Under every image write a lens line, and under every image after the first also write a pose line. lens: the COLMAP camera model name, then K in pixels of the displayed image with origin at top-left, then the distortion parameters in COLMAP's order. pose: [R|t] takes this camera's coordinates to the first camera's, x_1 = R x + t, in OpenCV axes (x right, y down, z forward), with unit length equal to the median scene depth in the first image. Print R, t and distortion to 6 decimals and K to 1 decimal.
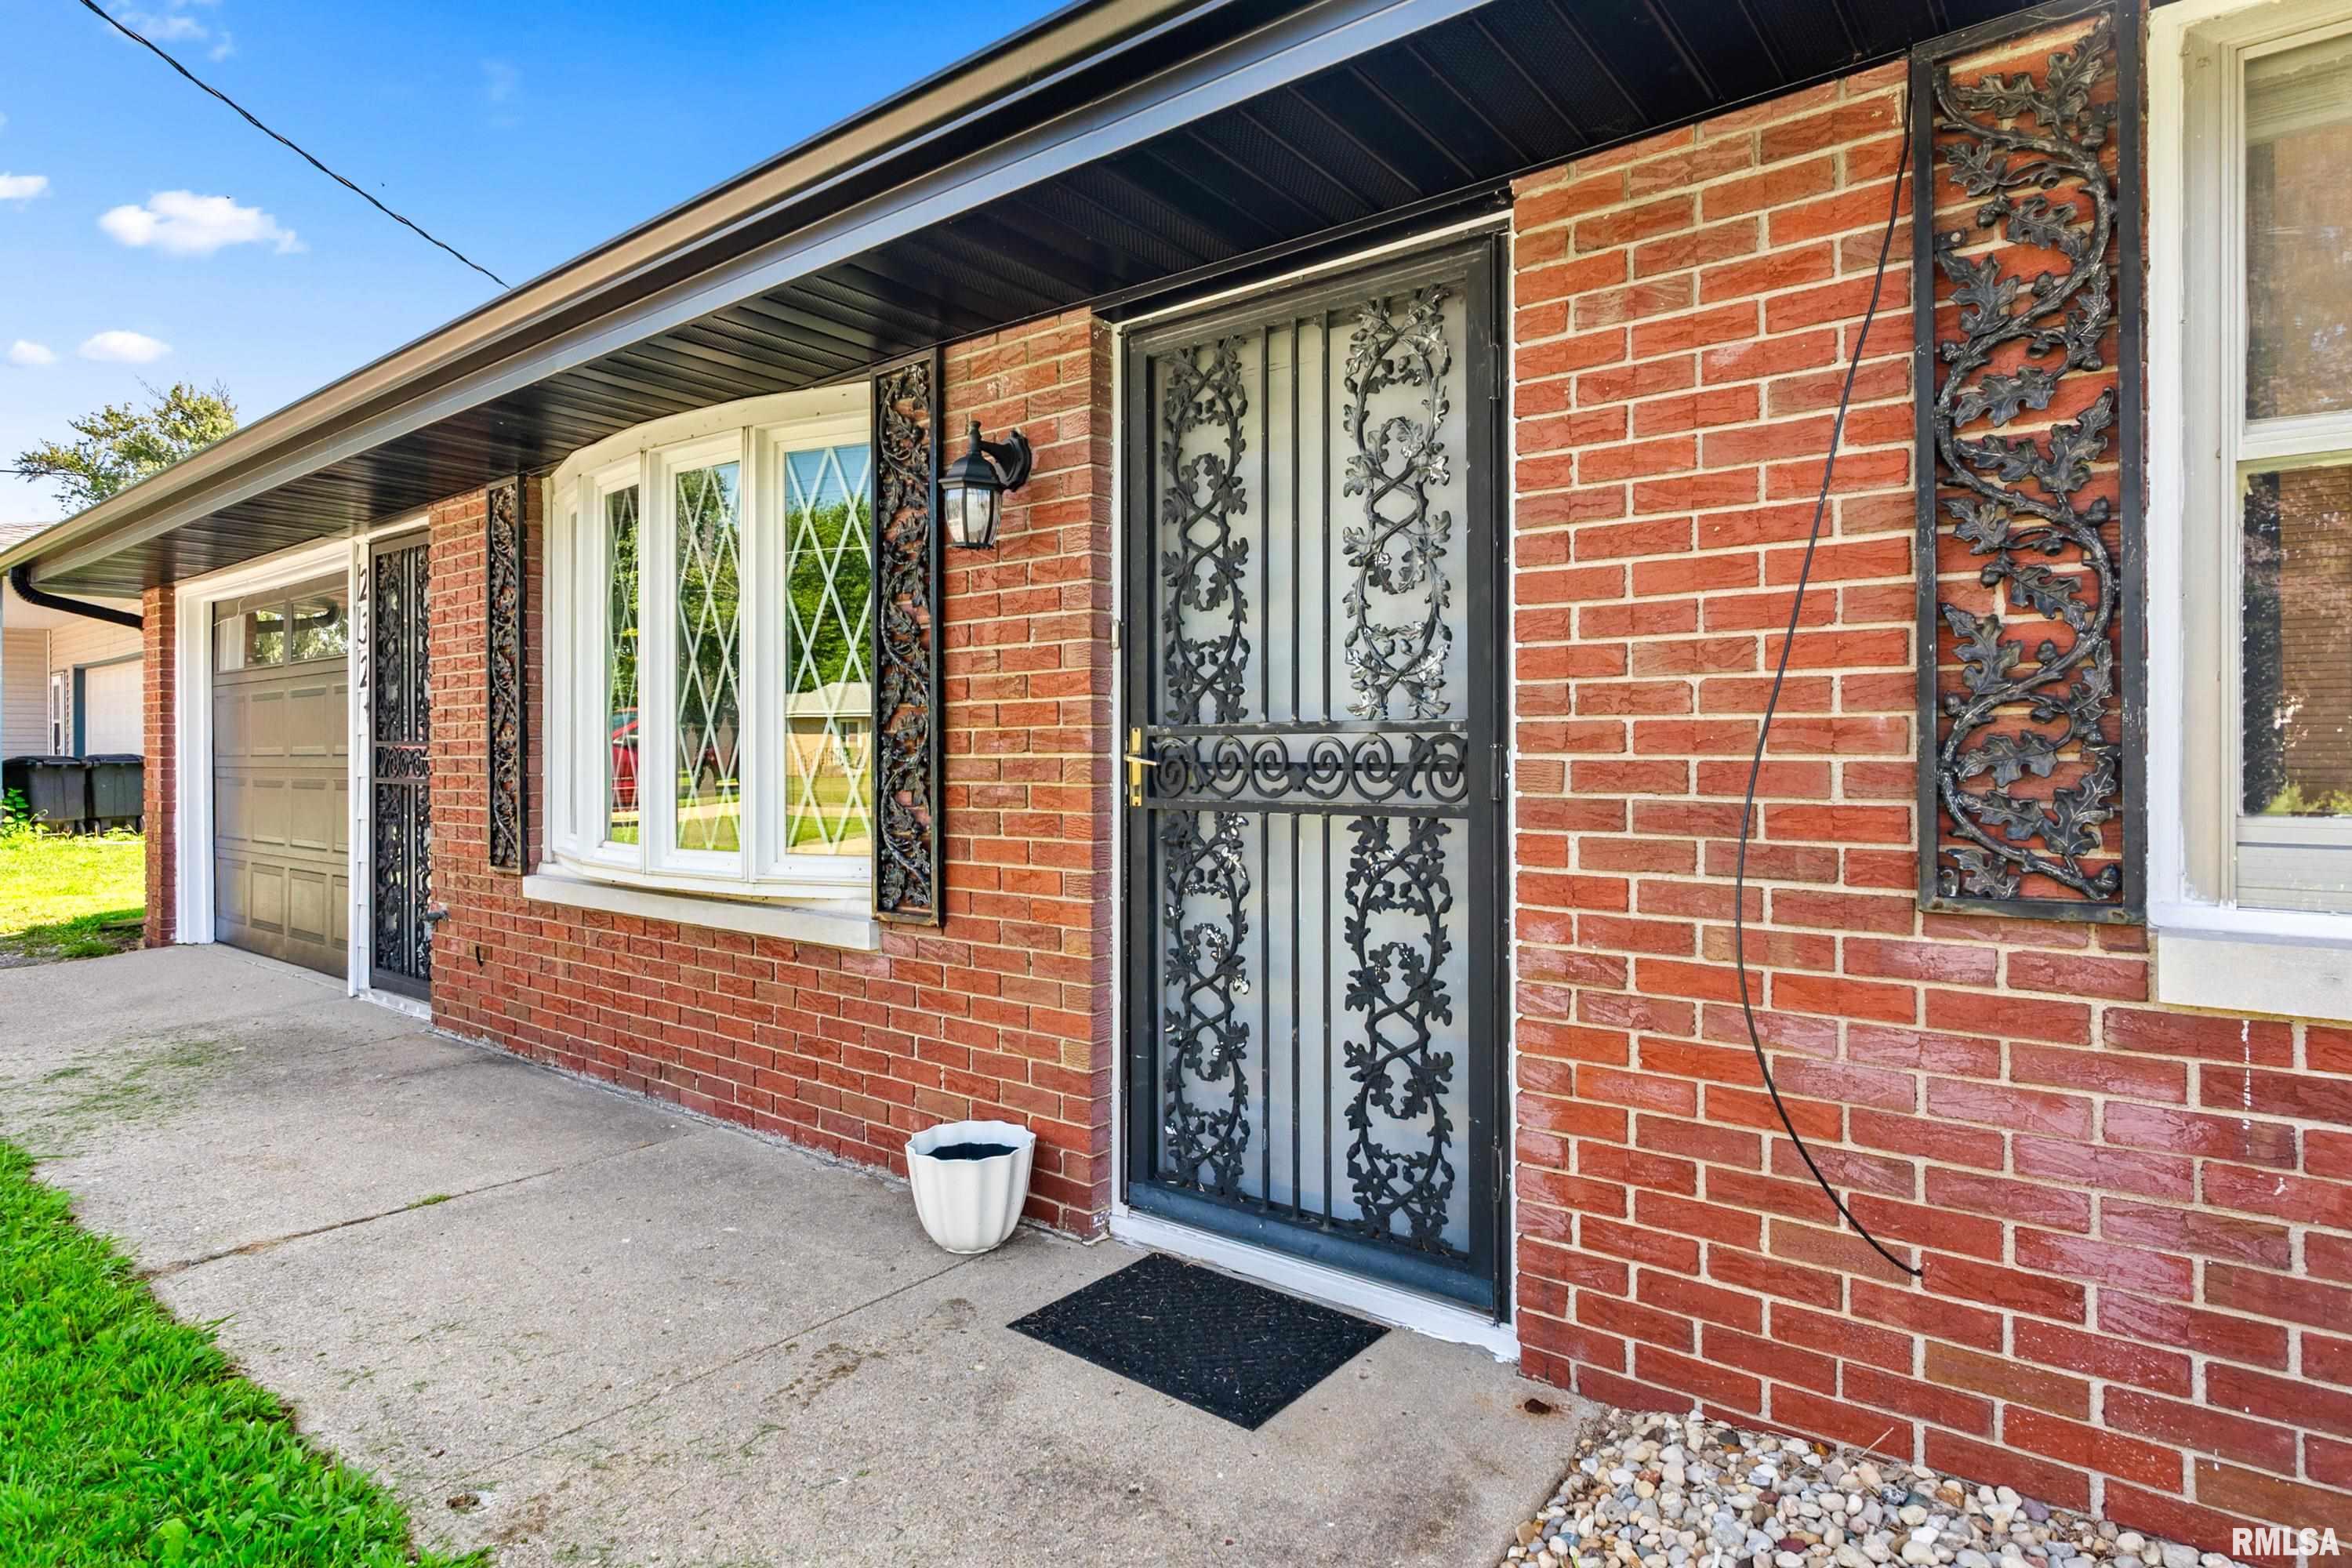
lens RADIAL K [[1241.8, 0, 1178.6], [0, 1241.8, 759.0], [0, 0, 1]] dist [-0.001273, 0.000024]
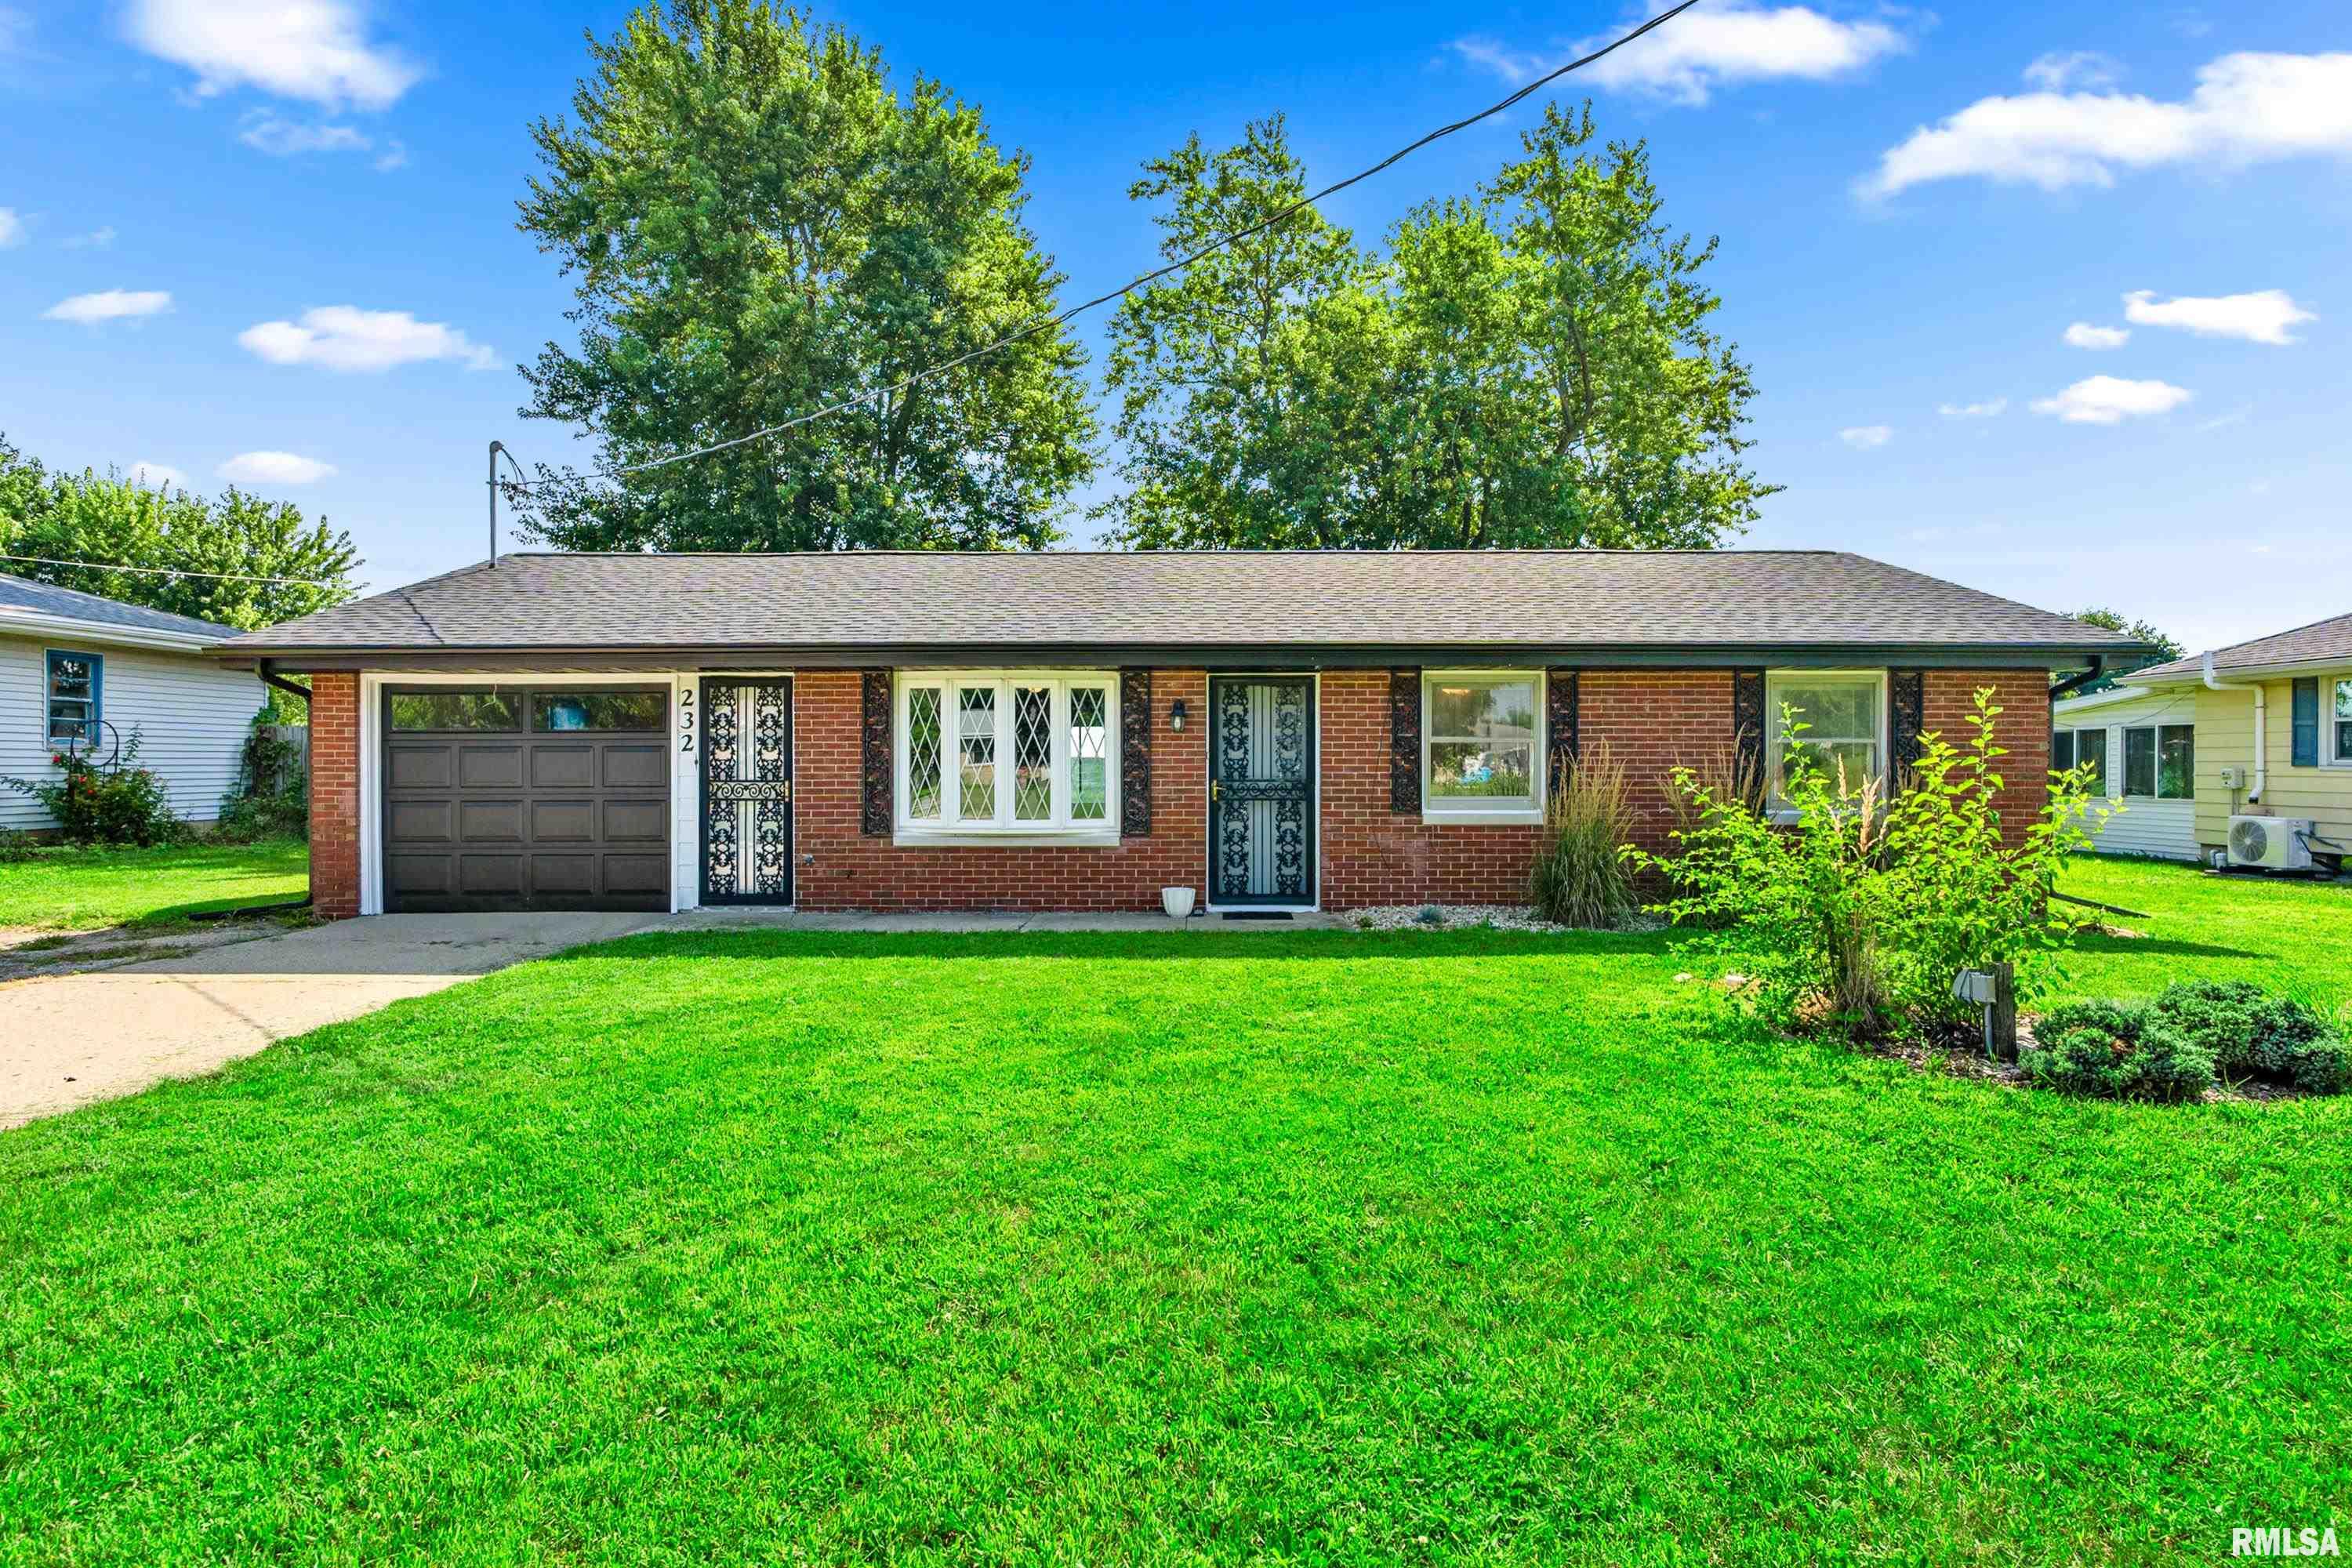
lens RADIAL K [[1200.7, 0, 1176.0], [0, 1200.7, 784.0], [0, 0, 1]] dist [-0.015262, 0.000188]
pose [[0.789713, -0.009628, 0.613401, -2.621359], [0.002201, 0.999915, 0.012862, -0.065659], [-0.613472, -0.008808, 0.789667, -2.033818]]
